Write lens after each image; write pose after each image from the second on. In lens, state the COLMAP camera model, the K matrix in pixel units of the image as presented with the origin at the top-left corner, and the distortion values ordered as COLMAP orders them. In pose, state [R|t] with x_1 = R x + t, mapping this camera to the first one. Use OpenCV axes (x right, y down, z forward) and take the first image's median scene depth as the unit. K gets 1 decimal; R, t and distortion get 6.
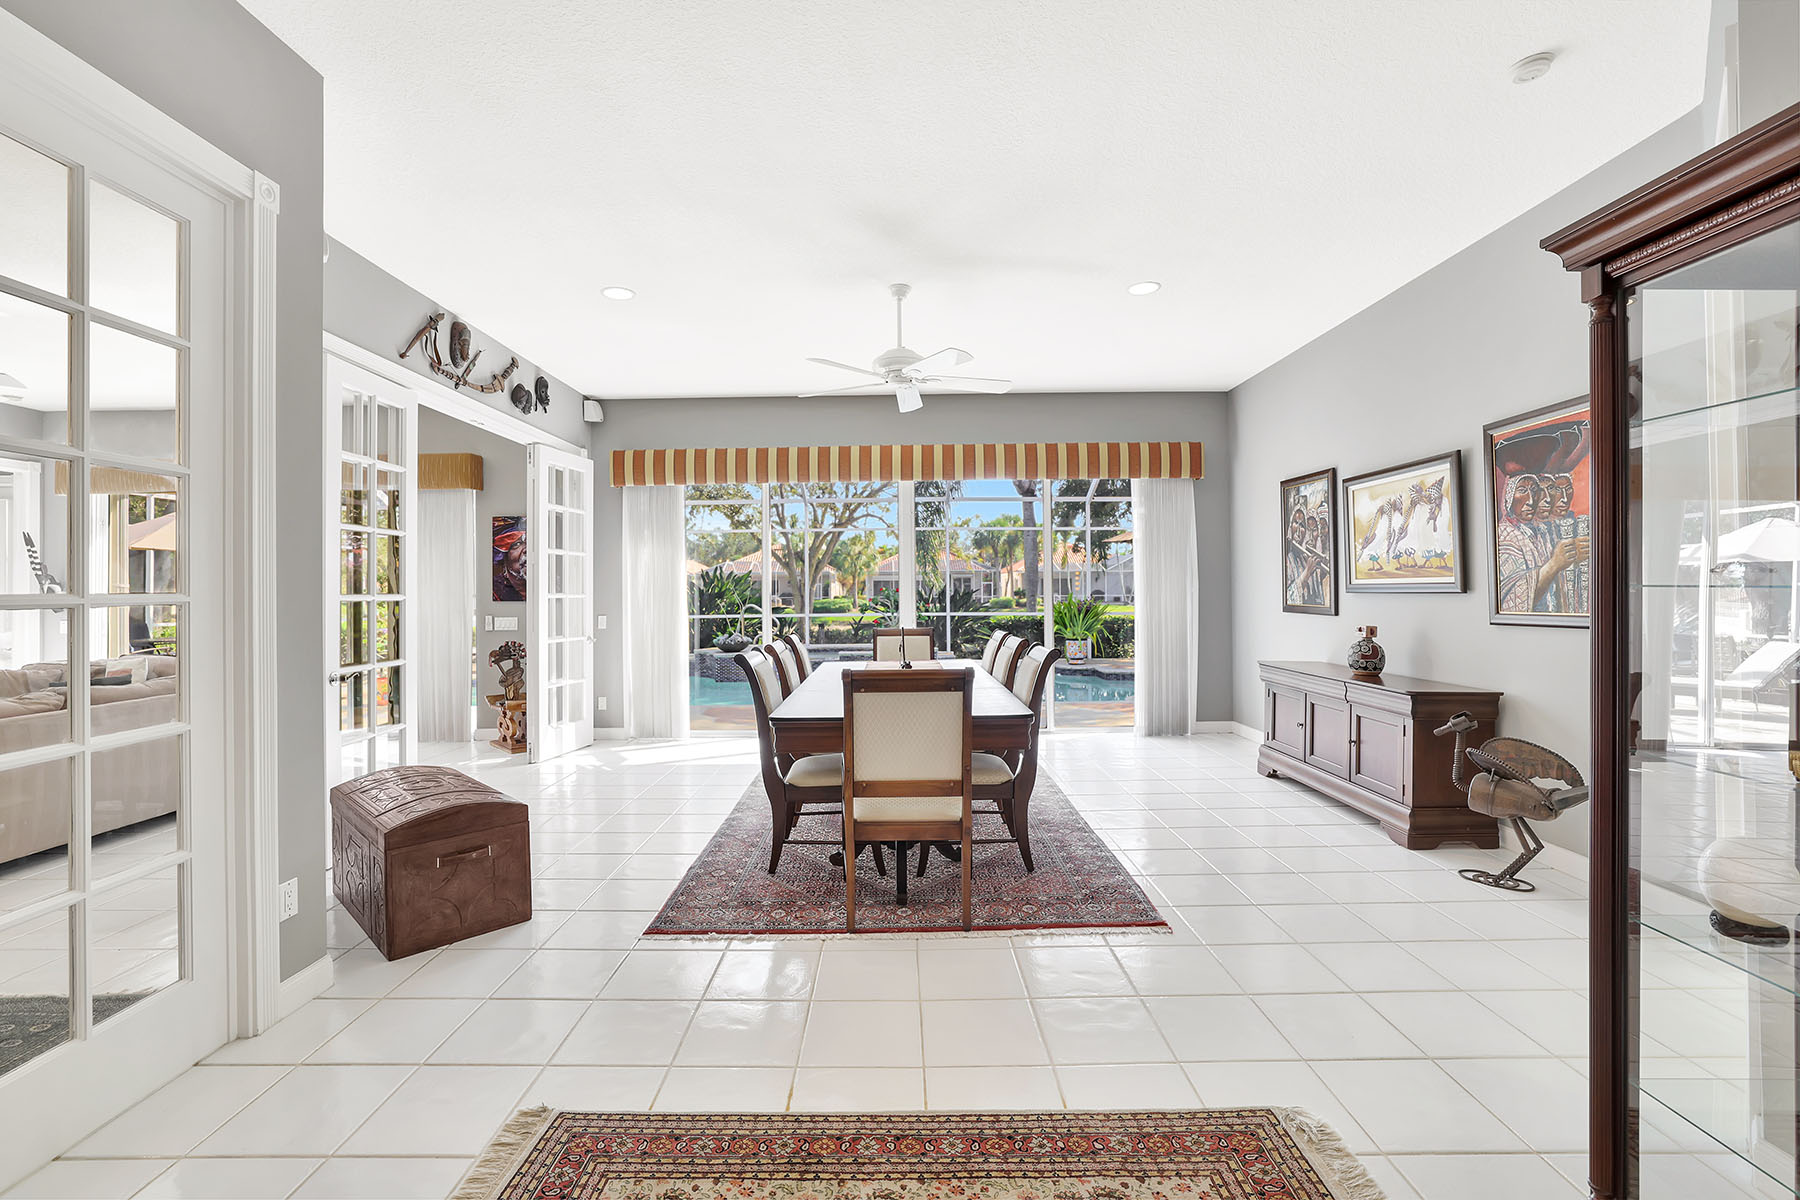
lens RADIAL K [[783.1, 0, 892.1], [0, 783.1, 586.8], [0, 0, 1]] dist [-0.019304, 0.001293]
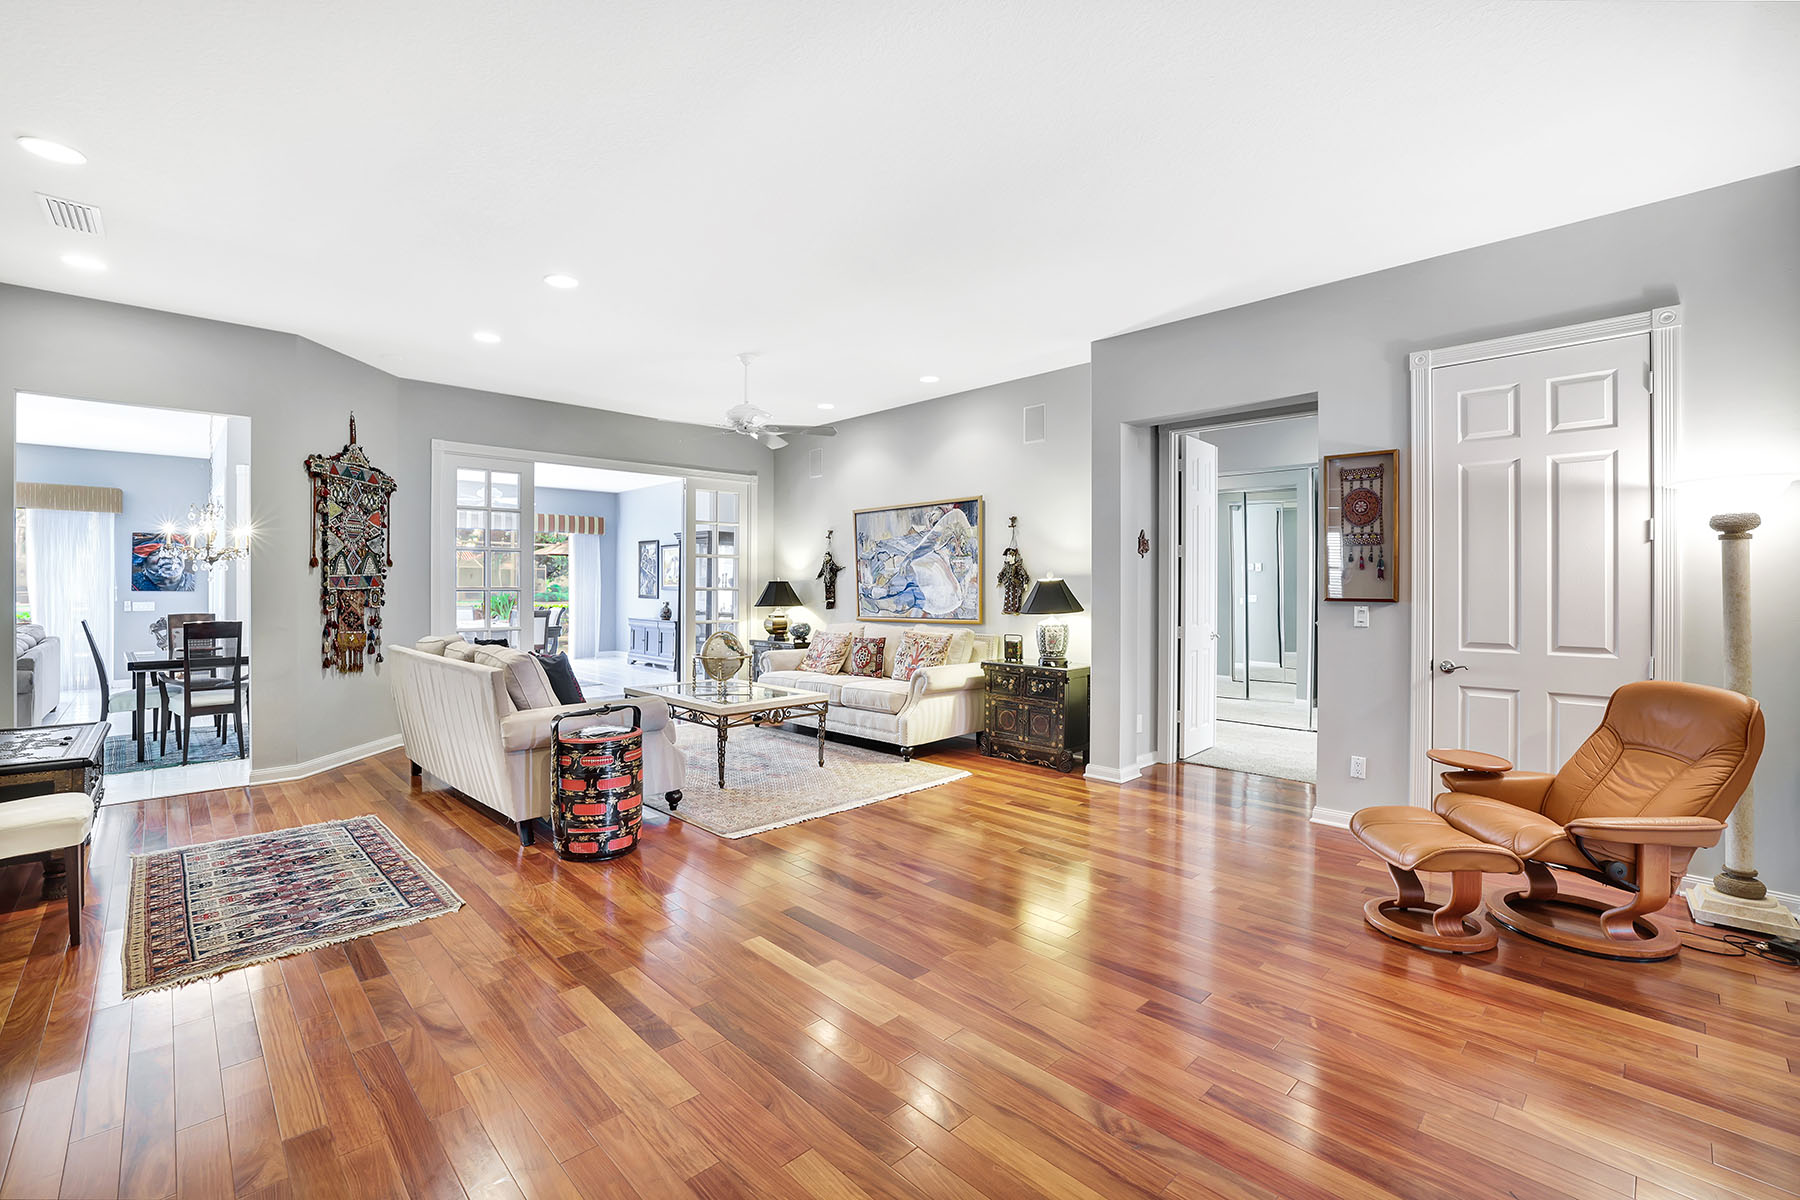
lens RADIAL K [[783.1, 0, 892.9], [0, 783.1, 584.7], [0, 0, 1]] dist [-0.019304, 0.001293]
pose [[0.720368, 0.013400, 0.693463, -0.639776], [-0.013534, 0.999895, -0.005261, -0.005845], [-0.693460, -0.005595, 0.720473, -1.354244]]
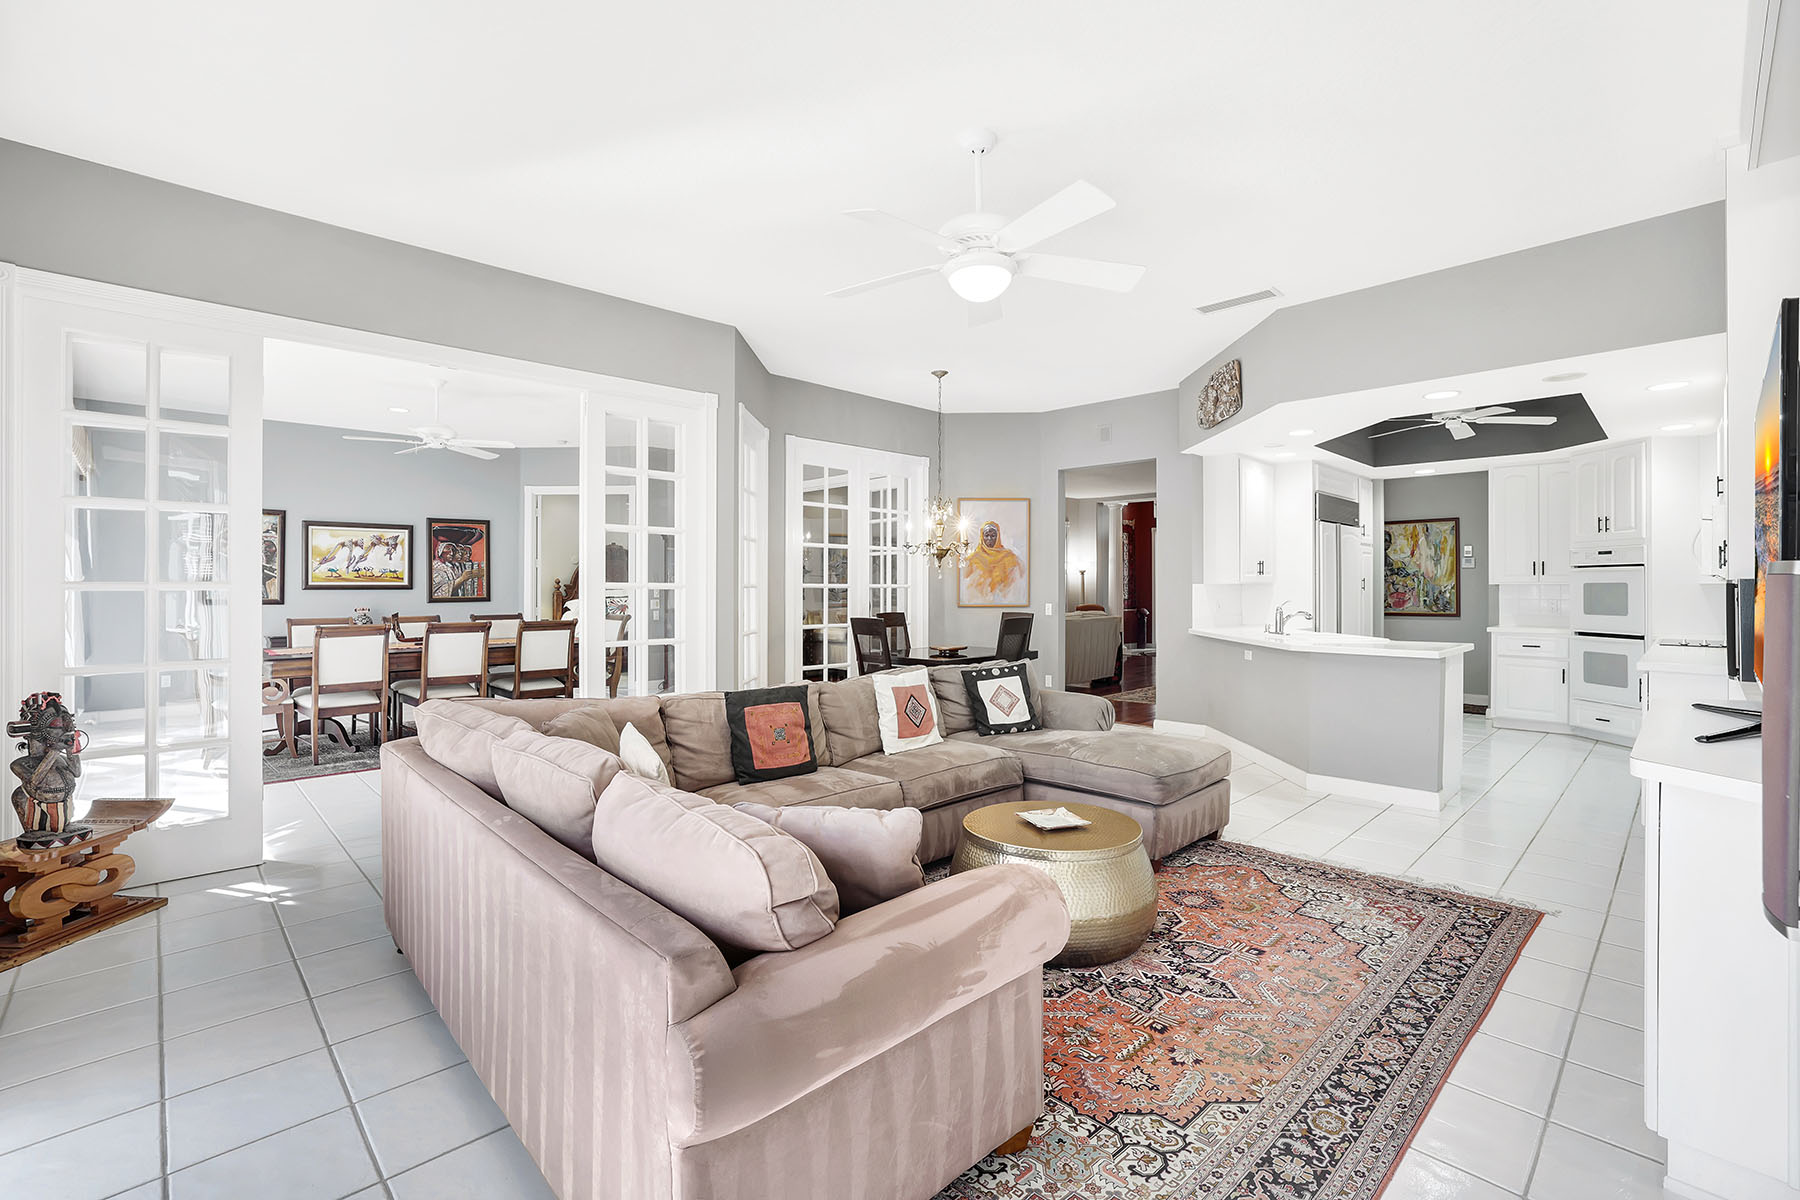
lens RADIAL K [[783.1, 0, 874.7], [0, 783.1, 574.1], [0, 0, 1]] dist [-0.019304, 0.001293]
pose [[-0.689453, 0.023115, 0.723962, -1.411582], [0.004672, 0.999612, -0.027467, 0.024818], [-0.724316, -0.015555, -0.689293, 1.225898]]
